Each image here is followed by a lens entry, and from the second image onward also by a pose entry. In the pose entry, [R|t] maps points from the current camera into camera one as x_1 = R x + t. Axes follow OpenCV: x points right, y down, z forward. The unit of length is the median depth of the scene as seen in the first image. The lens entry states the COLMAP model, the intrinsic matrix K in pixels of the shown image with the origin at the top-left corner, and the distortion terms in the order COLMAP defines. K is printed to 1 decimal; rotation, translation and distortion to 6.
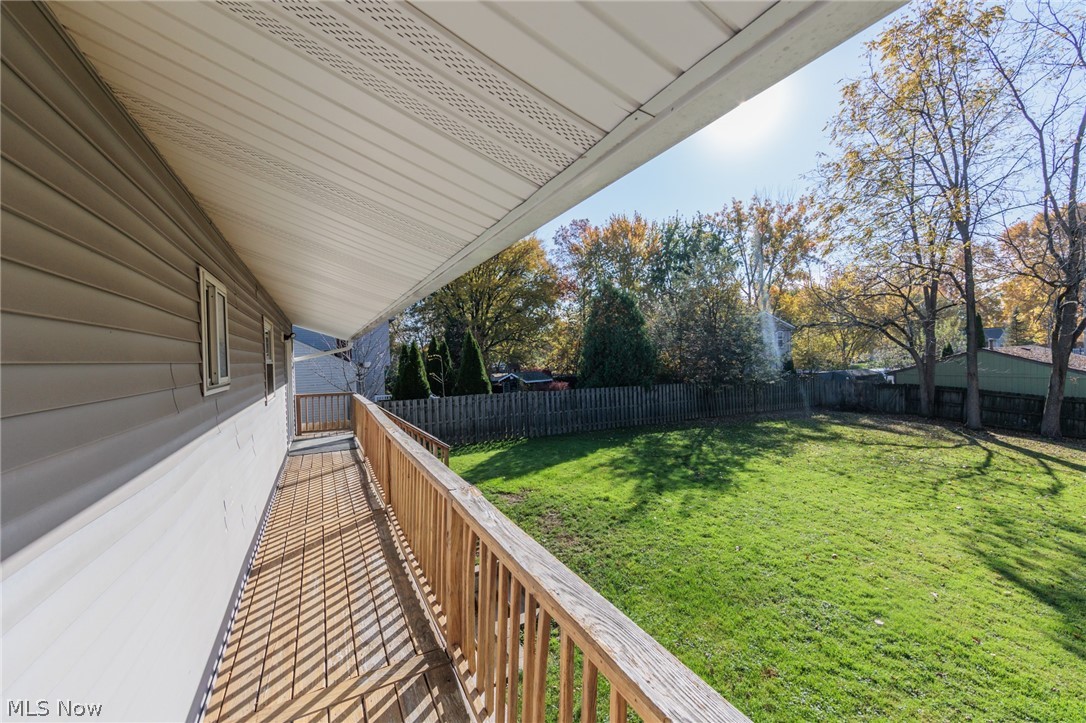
lens RADIAL K [[436.2, 0, 544.4], [0, 436.2, 356.6], [0, 0, 1]] dist [-0.003087, -0.000347]
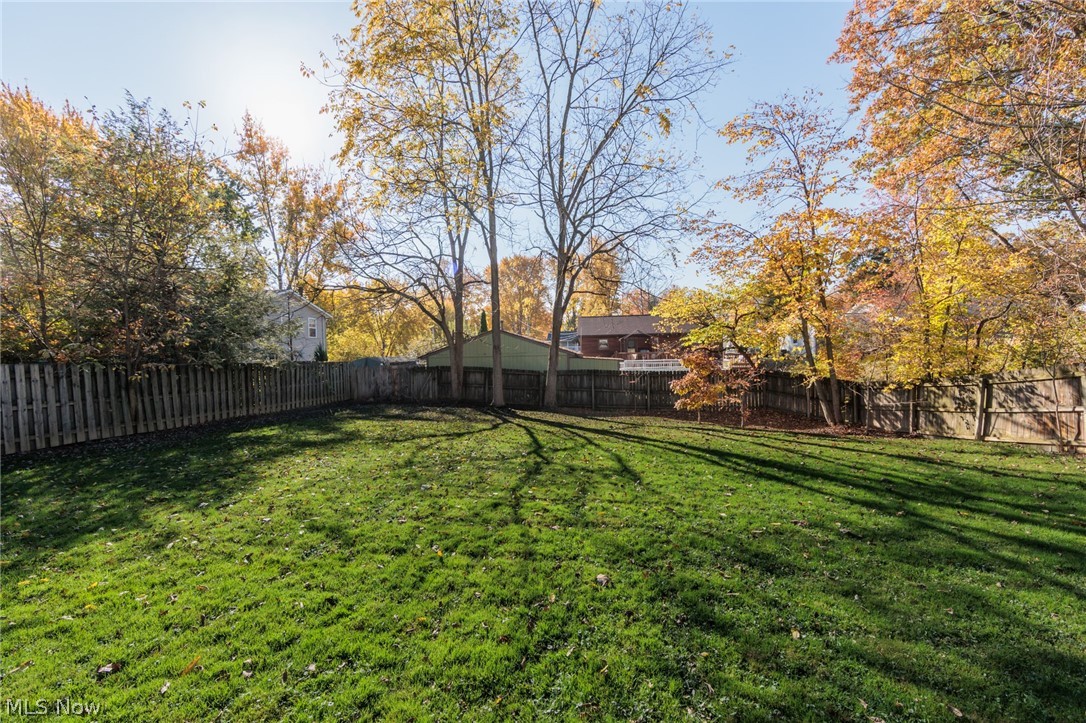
lens RADIAL K [[436.2, 0, 532.8], [0, 436.2, 360.4], [0, 0, 1]] dist [-0.003087, -0.000347]
pose [[0.601710, -0.002571, 0.798711, 0.231785], [0.015337, 0.999848, -0.008336, 0.059870], [-0.798568, 0.017265, 0.601657, 0.302368]]
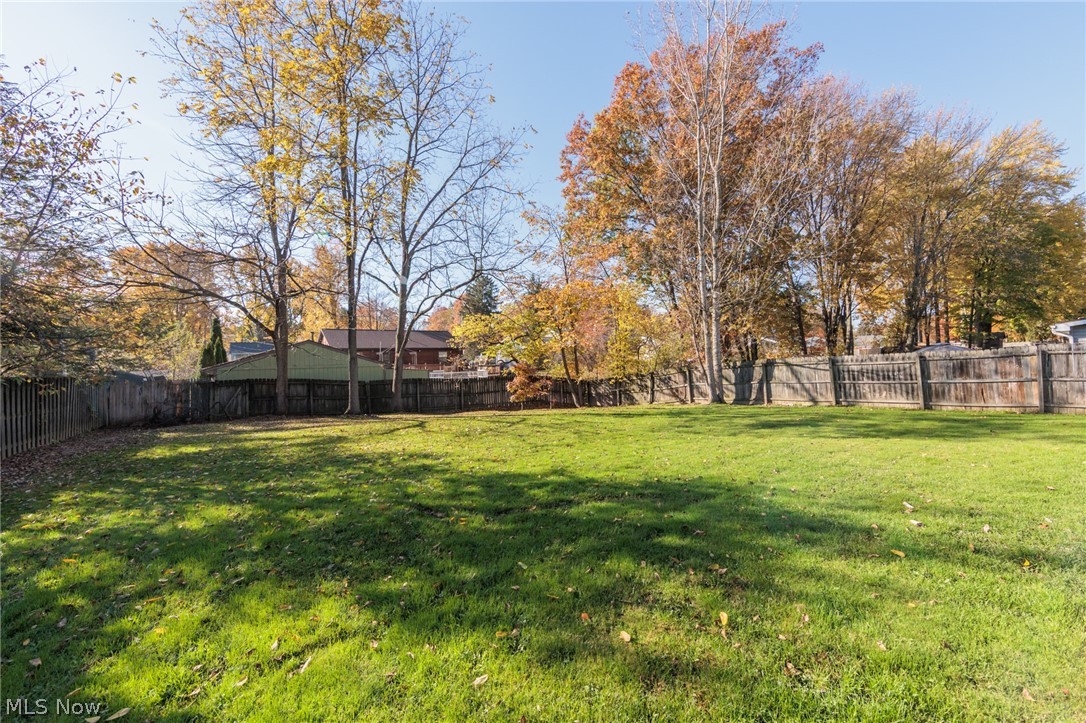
lens RADIAL K [[436.2, 0, 550.0], [0, 436.2, 359.7], [0, 0, 1]] dist [-0.003087, -0.000347]
pose [[-0.119572, 0.029106, 0.992399, -0.037084], [0.036245, 0.999032, -0.024933, 0.064816], [-0.992164, 0.032988, -0.120511, 0.522601]]
